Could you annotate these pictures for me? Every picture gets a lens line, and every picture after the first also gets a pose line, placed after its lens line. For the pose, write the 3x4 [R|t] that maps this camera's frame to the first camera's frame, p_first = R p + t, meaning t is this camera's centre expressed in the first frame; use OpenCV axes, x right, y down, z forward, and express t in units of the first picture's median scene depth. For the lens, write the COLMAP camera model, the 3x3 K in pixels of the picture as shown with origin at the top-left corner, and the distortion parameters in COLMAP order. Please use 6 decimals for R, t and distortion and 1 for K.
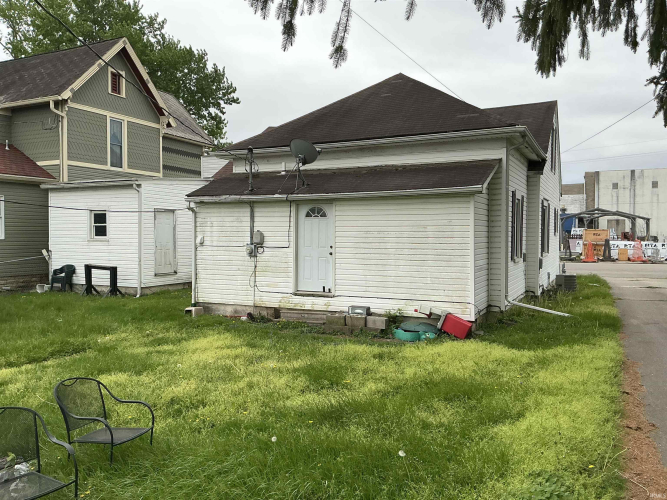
lens RADIAL K [[551.6, 0, 335.7], [0, 551.6, 248.5], [0, 0, 1]] dist [0.006042, -0.050253]
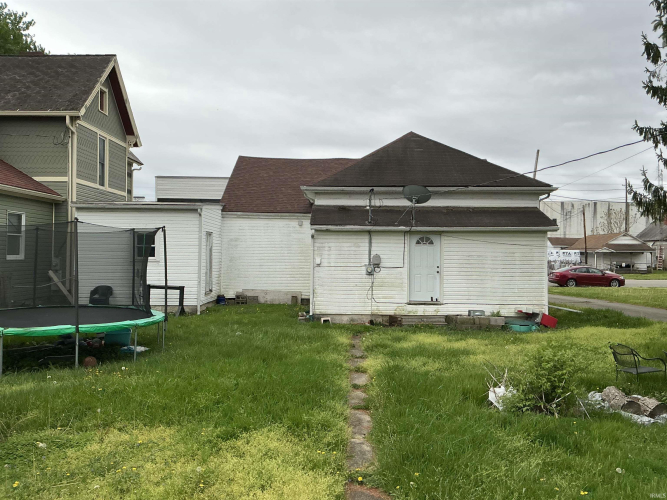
lens RADIAL K [[551.6, 0, 326.9], [0, 551.6, 253.6], [0, 0, 1]] dist [0.006042, -0.050253]
pose [[0.908796, 0.006696, 0.417186, -0.758233], [0.003617, 0.999707, -0.023925, -0.004119], [-0.417224, 0.023252, 0.908506, -0.091013]]
